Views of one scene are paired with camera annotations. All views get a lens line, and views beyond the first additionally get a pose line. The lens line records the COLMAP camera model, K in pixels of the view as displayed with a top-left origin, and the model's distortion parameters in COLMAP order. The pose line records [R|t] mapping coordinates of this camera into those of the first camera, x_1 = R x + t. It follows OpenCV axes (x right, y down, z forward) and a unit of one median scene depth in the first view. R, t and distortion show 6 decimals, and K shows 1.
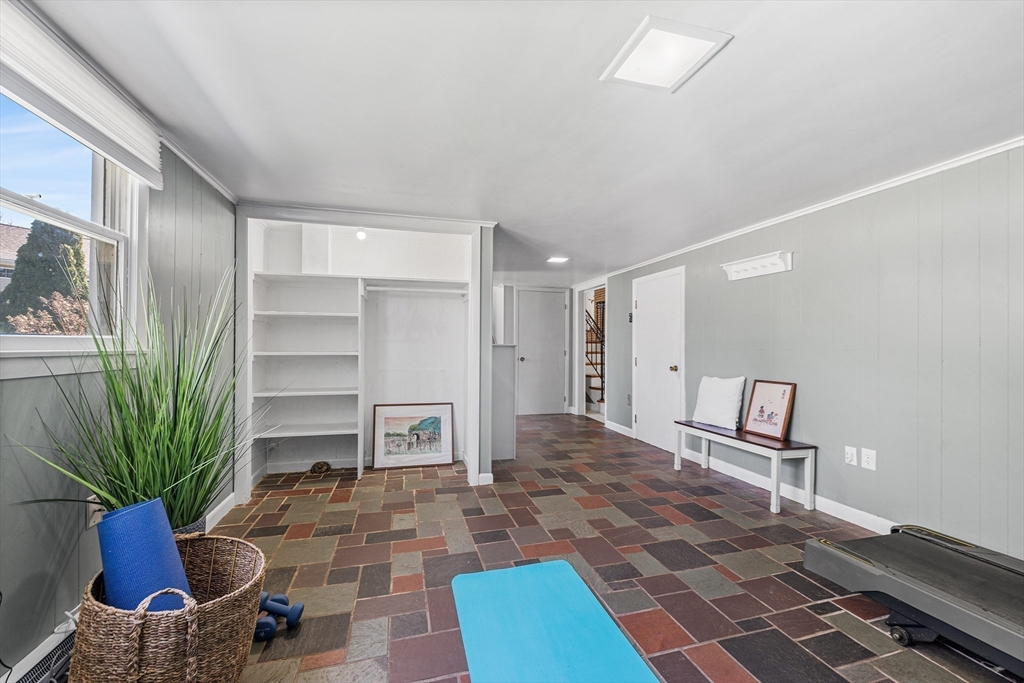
lens RADIAL K [[417.3, 0, 513.6], [0, 417.3, 343.9], [0, 0, 1]] dist [-0.001764, 0.000168]
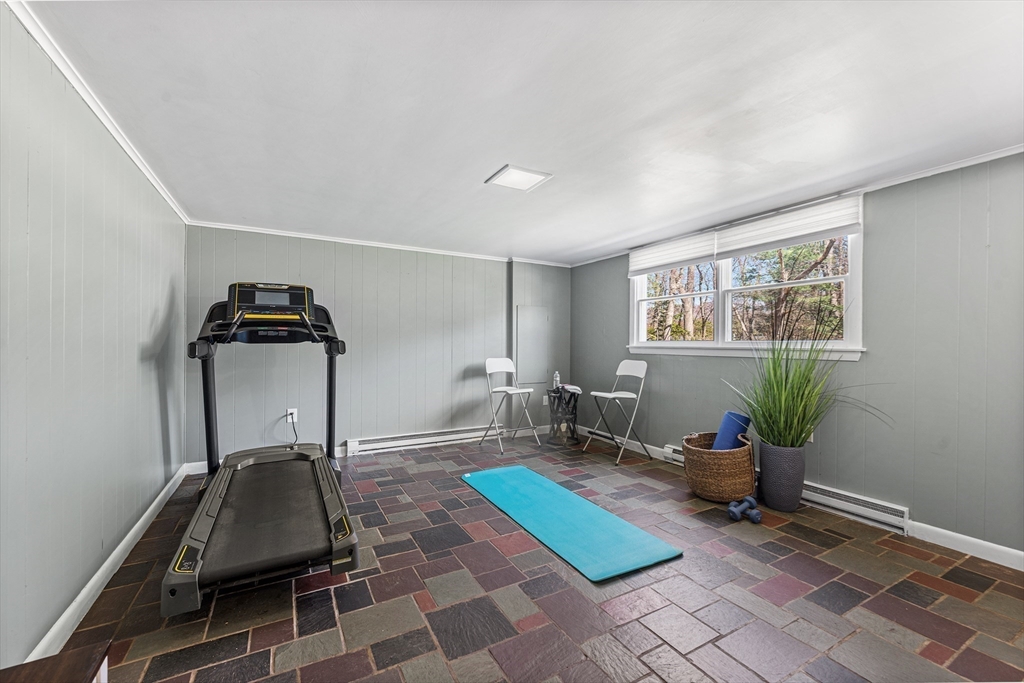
lens RADIAL K [[417.3, 0, 511.9], [0, 417.3, 346.6], [0, 0, 1]] dist [-0.001764, 0.000168]
pose [[-0.972402, -0.007363, -0.233195, 0.580024], [-0.005551, 0.999949, -0.008425, 0.024269], [0.233246, -0.006898, -0.972393, 2.028359]]
